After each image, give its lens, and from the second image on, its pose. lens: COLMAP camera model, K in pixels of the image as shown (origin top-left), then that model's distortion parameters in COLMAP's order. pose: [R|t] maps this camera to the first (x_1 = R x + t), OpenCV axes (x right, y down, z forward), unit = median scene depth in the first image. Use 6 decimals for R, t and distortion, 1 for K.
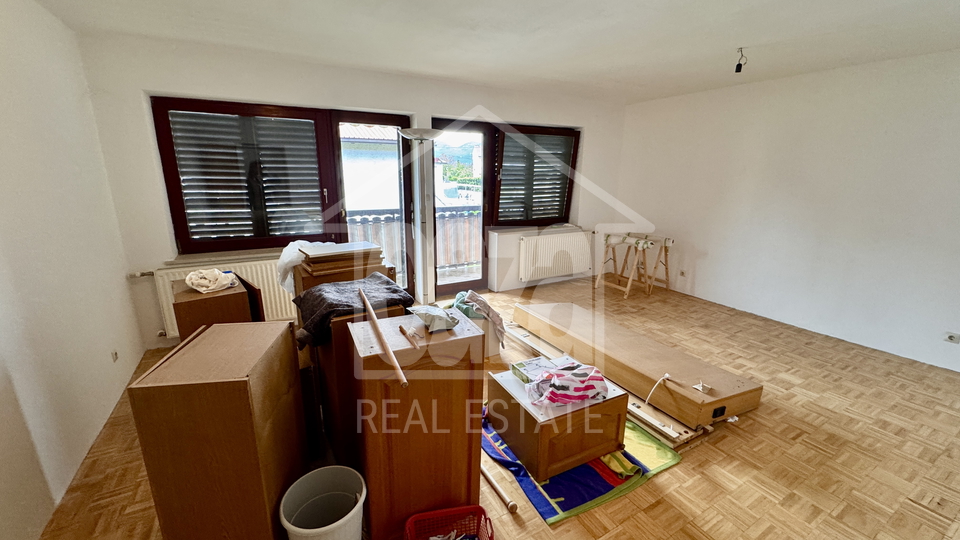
lens RADIAL K [[384.0, 0, 480.0], [0, 384.0, 270.5], [0, 0, 1]] dist [-0.005437, 0.000621]
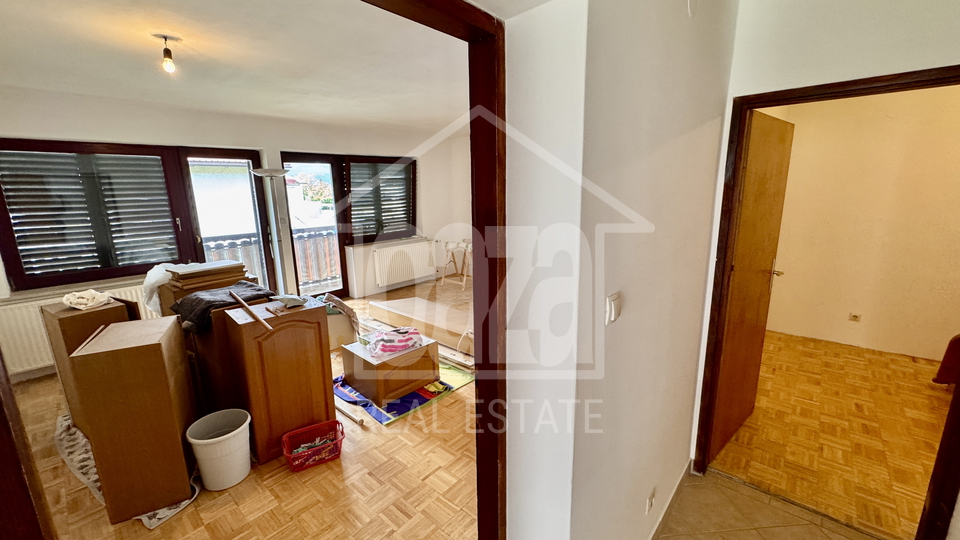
lens RADIAL K [[384.0, 0, 480.1], [0, 384.0, 269.3], [0, 0, 1]] dist [-0.005437, 0.000621]
pose [[0.945602, -0.094551, 0.311281, 0.066485], [0.108007, 0.993804, -0.026235, 0.063571], [-0.306872, 0.058428, 0.949956, -0.347756]]
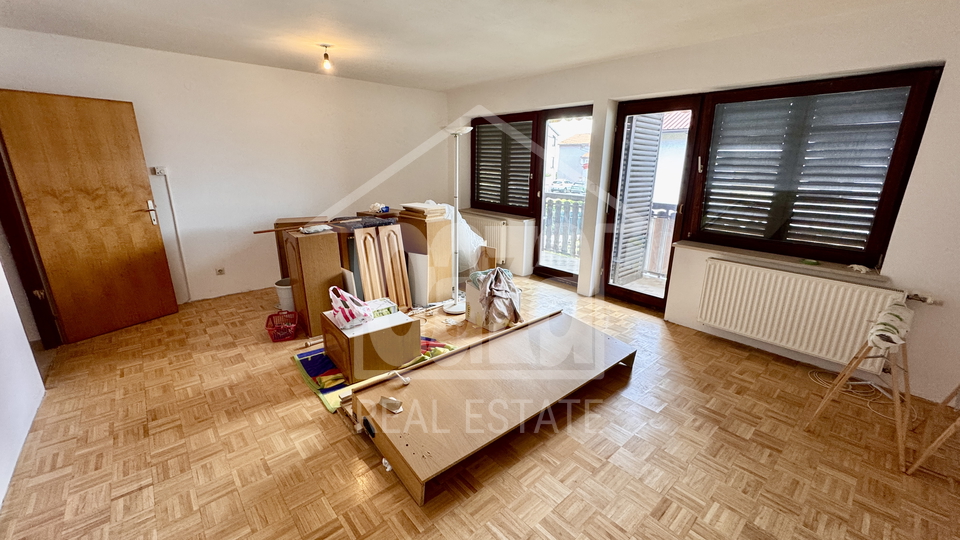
lens RADIAL K [[384.0, 0, 477.8], [0, 384.0, 265.5], [0, 0, 1]] dist [-0.005437, 0.000621]
pose [[0.202207, 0.254446, -0.945711, 1.053140], [-0.254364, 0.946164, 0.200181, -0.166040], [0.945733, 0.200077, 0.256042, 0.695874]]
